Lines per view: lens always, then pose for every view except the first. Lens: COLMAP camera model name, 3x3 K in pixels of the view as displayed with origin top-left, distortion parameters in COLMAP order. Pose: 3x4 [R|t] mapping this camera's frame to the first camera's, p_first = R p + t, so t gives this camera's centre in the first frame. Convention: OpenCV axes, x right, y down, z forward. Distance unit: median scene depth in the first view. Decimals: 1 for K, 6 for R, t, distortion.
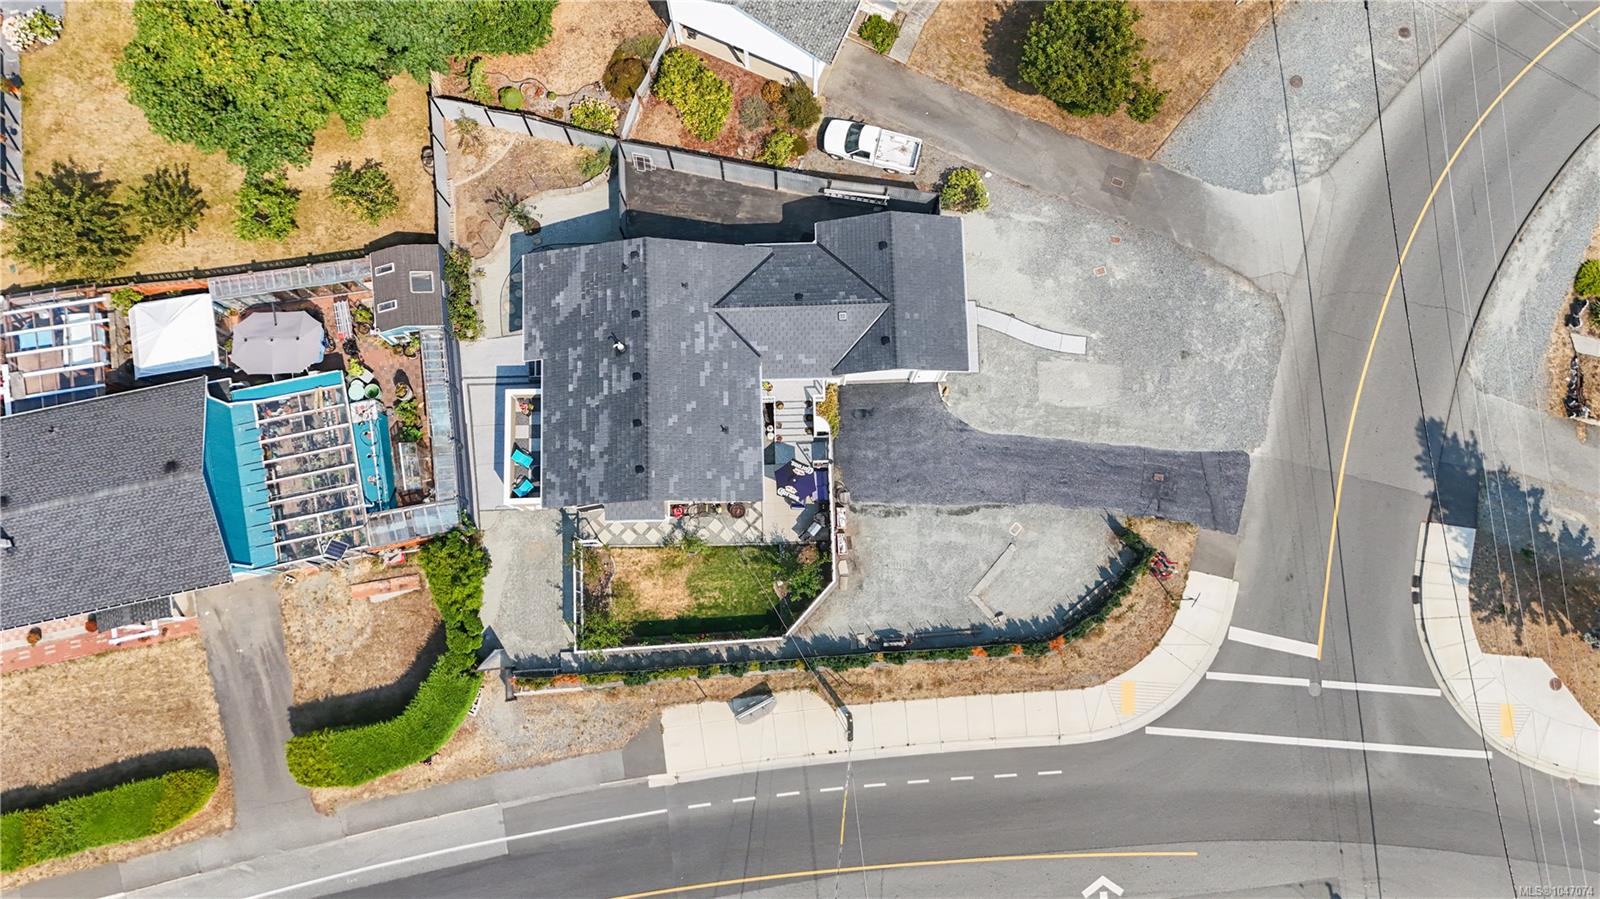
lens RADIAL K [[1167.9, 0, 800.0], [0, 1167.9, 449.5], [0, 0, 1]] dist [0.057374, -0.041926]
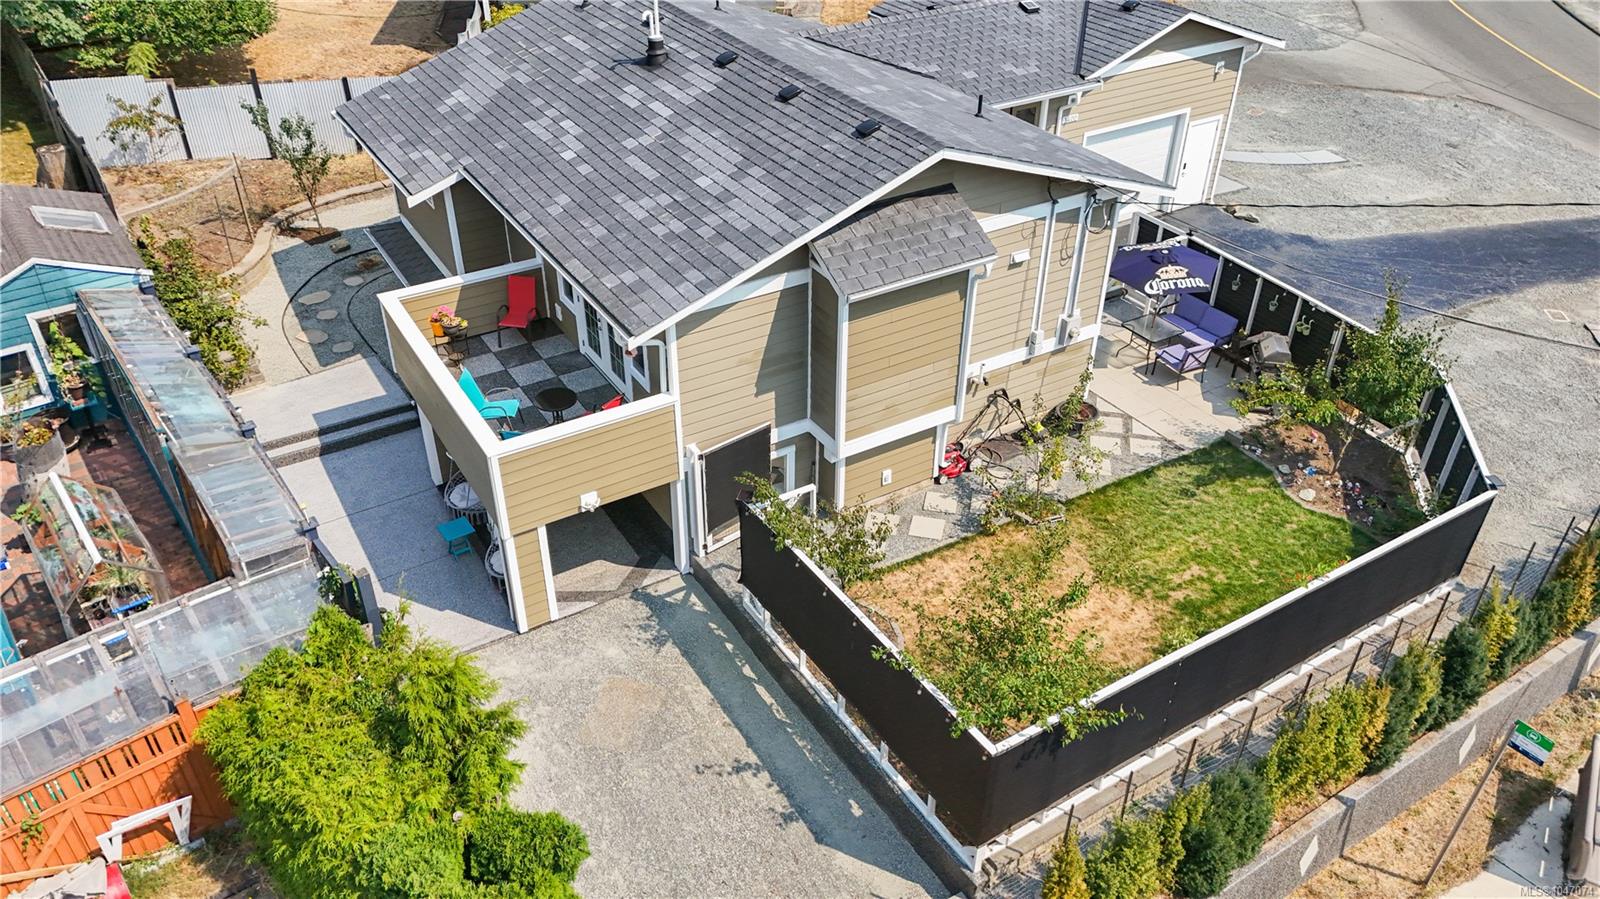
lens RADIAL K [[1167.9, 0, 800.0], [0, 1167.9, 449.5], [0, 0, 1]] dist [0.057374, -0.041926]
pose [[0.868326, -0.271920, 0.414812, -0.287647], [0.486844, 0.627162, -0.607989, 0.243057], [-0.094830, 0.729882, 0.676964, 0.755916]]
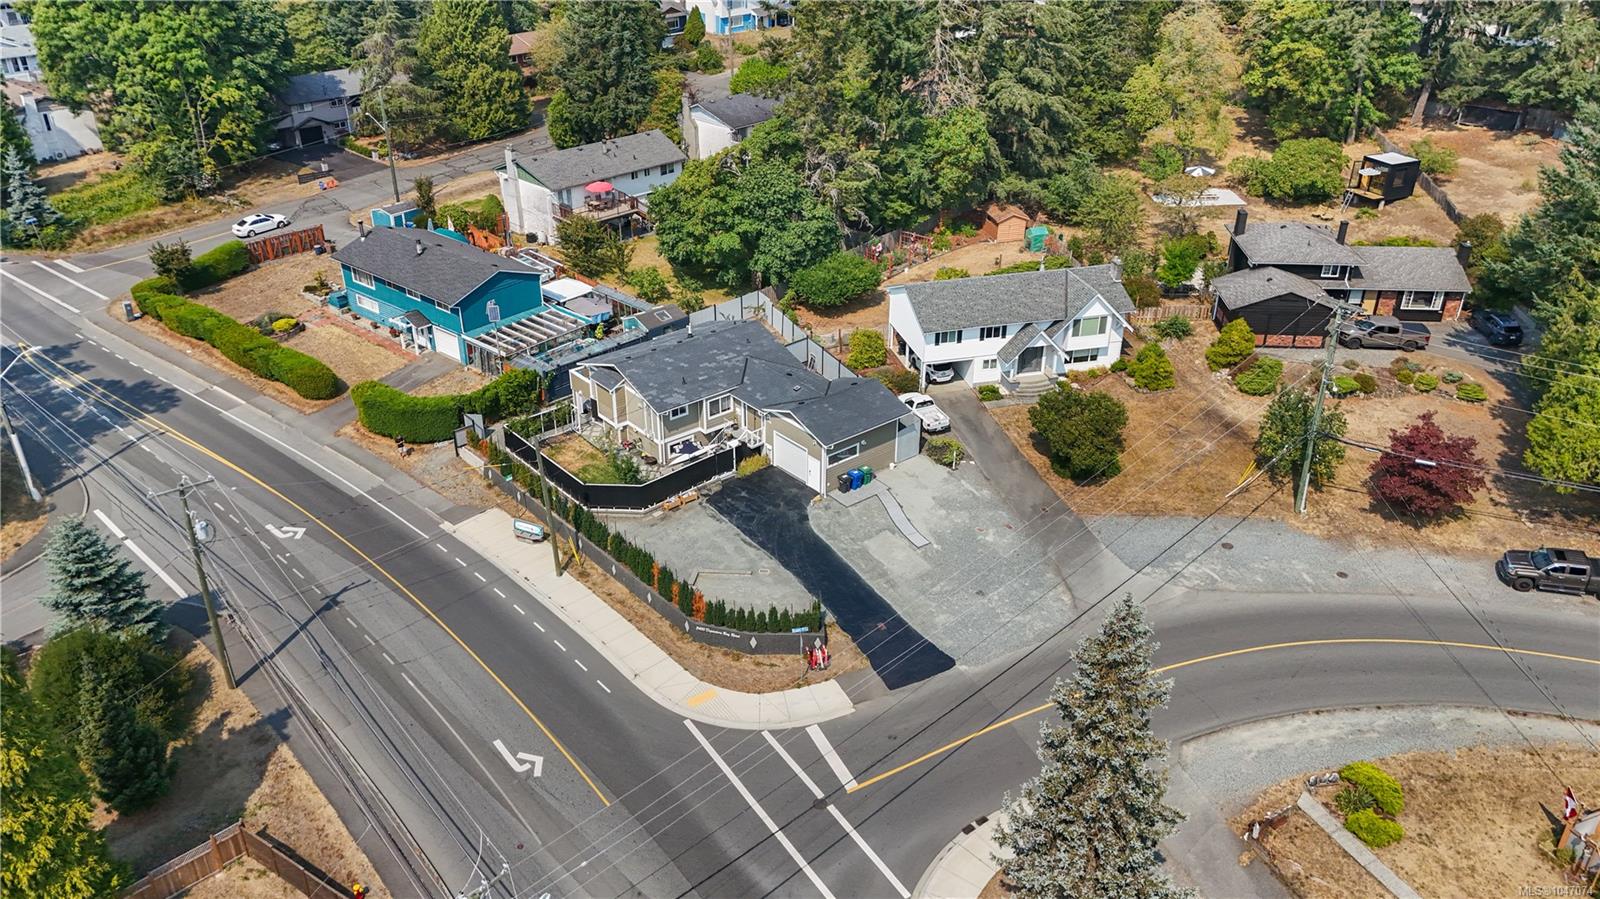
lens RADIAL K [[1167.9, 0, 800.0], [0, 1167.9, 449.5], [0, 0, 1]] dist [0.057374, -0.041926]
pose [[0.619751, 0.388908, -0.681659, 0.974767], [-0.774371, 0.444158, -0.450636, 0.523696], [0.127509, 0.807140, 0.576426, 0.221774]]
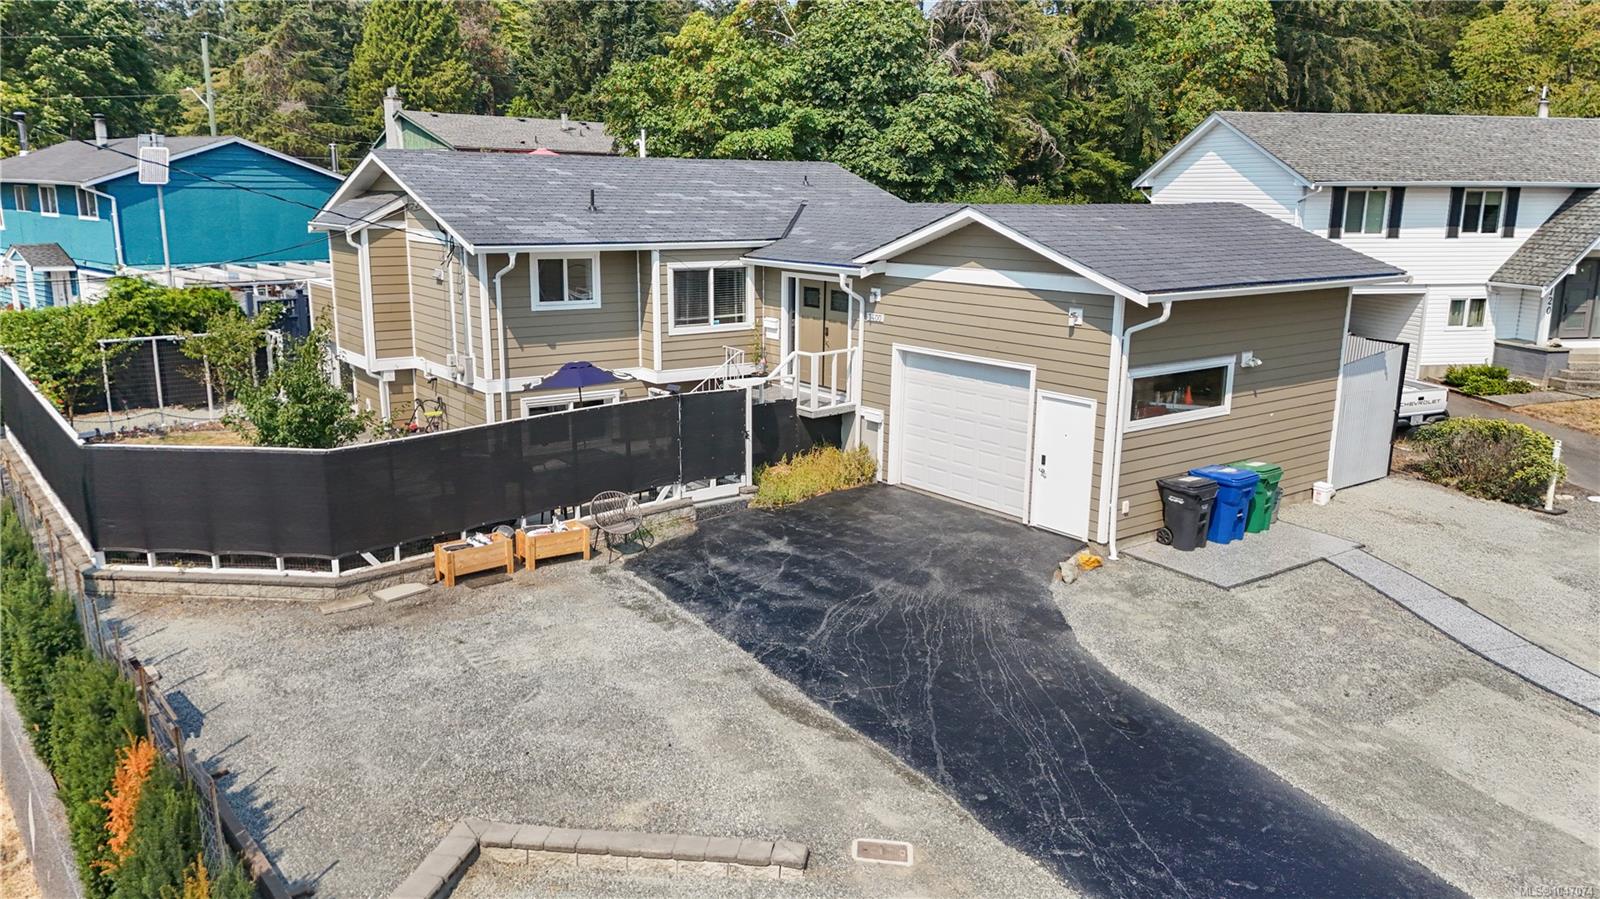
lens RADIAL K [[1161.6, 0, 800.0], [0, 1161.6, 449.5], [0, 0, 1]] dist [0.071434, -0.063750]
pose [[0.582422, 0.196718, -0.788724, 0.319234], [-0.802955, 0.290429, -0.520494, 0.162323], [0.126678, 0.936458, 0.327108, 0.876983]]
